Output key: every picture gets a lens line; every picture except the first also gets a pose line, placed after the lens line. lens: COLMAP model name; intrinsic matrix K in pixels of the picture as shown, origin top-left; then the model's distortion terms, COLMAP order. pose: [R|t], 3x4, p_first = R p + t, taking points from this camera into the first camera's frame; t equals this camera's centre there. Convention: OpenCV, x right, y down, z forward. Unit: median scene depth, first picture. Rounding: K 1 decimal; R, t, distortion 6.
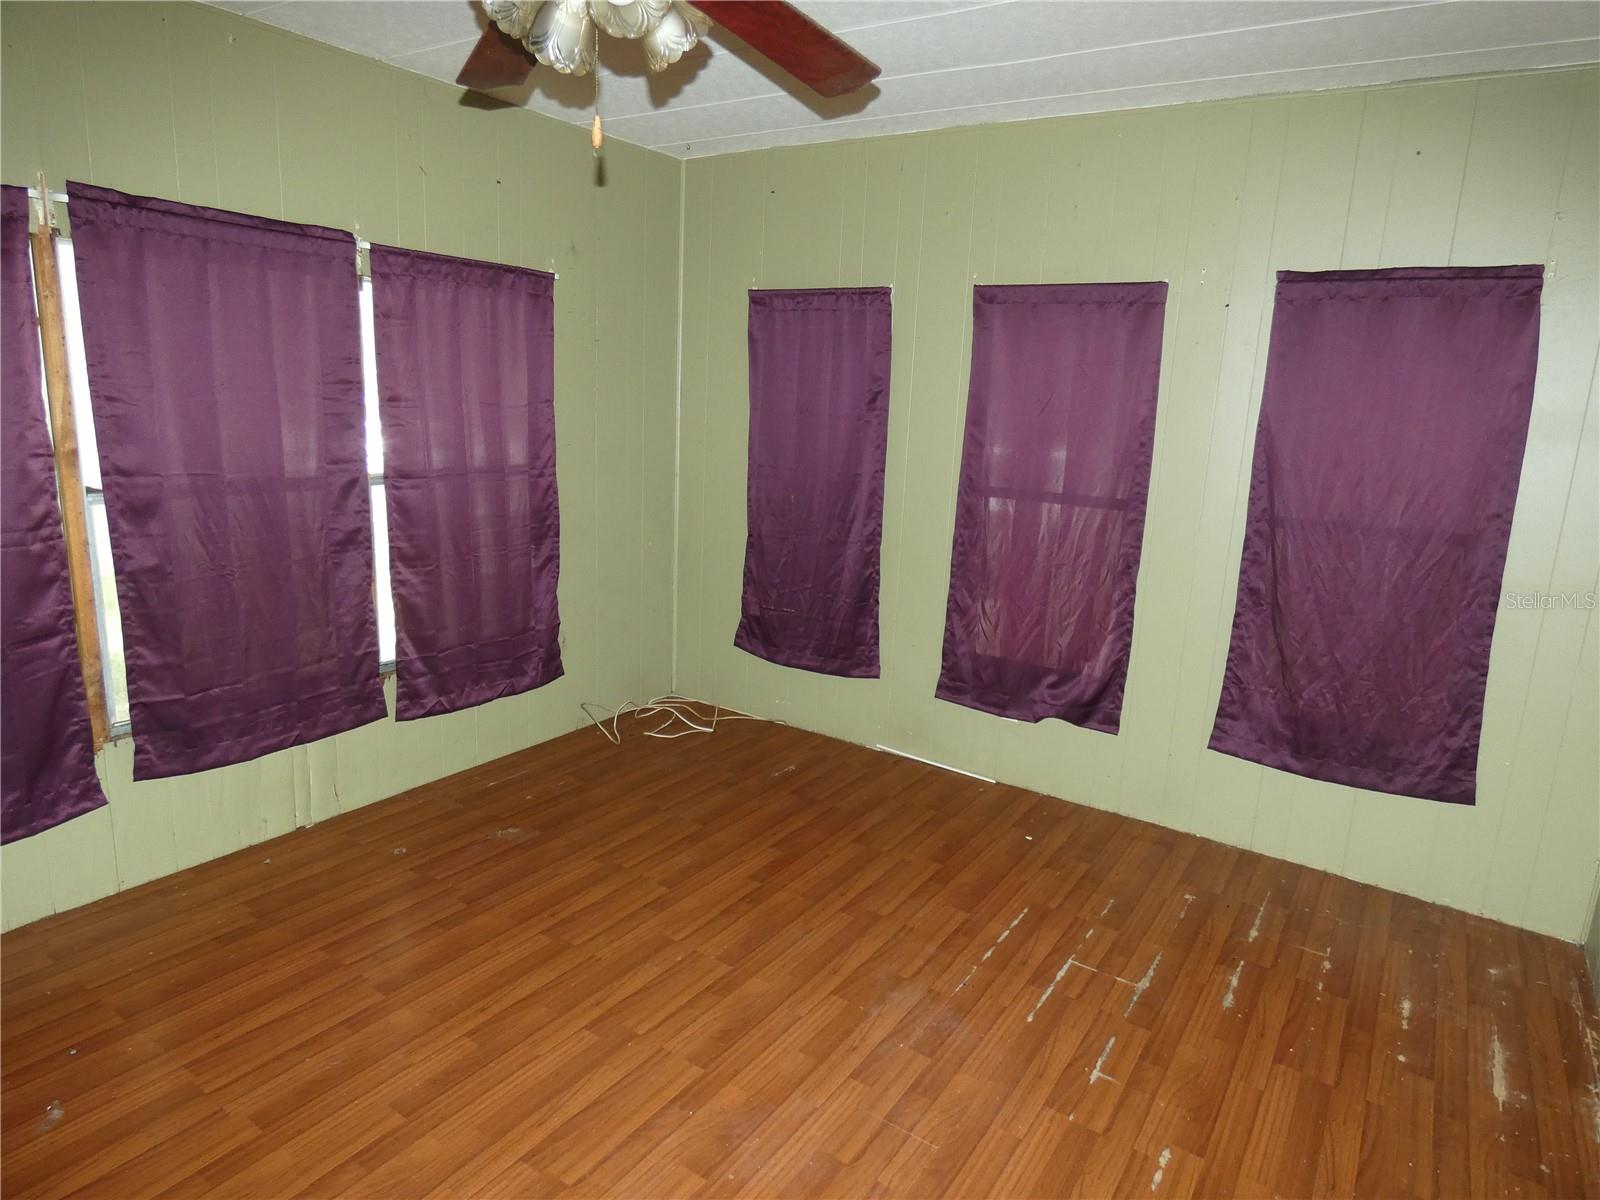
lens RADIAL K [[951.0, 0, 805.4], [0, 951.0, 590.6], [0, 0, 1]] dist [-0.018577, -0.004024]
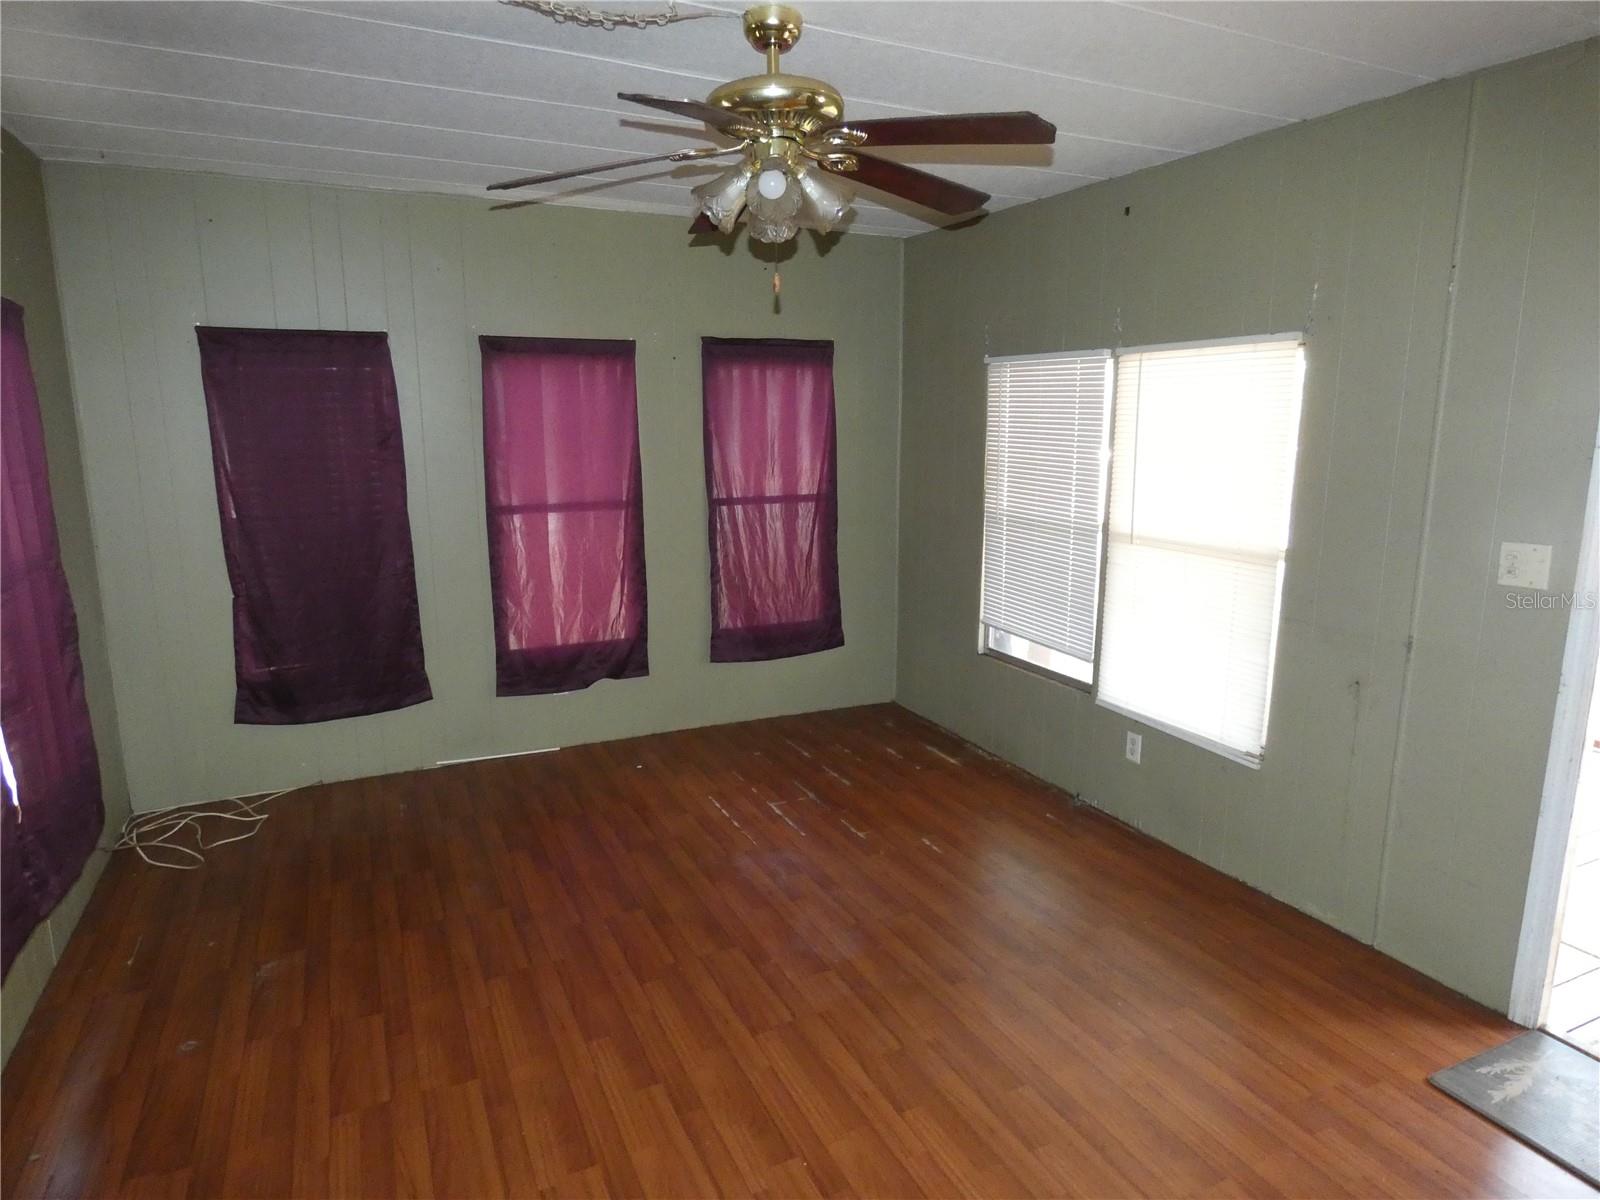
lens RADIAL K [[951.0, 0, 805.4], [0, 951.0, 590.6], [0, 0, 1]] dist [-0.018577, -0.004024]
pose [[0.498130, -0.200445, 0.843616, -0.733108], [0.199462, 0.973312, 0.113485, -0.079724], [-0.843849, 0.111739, 0.524817, 0.105496]]
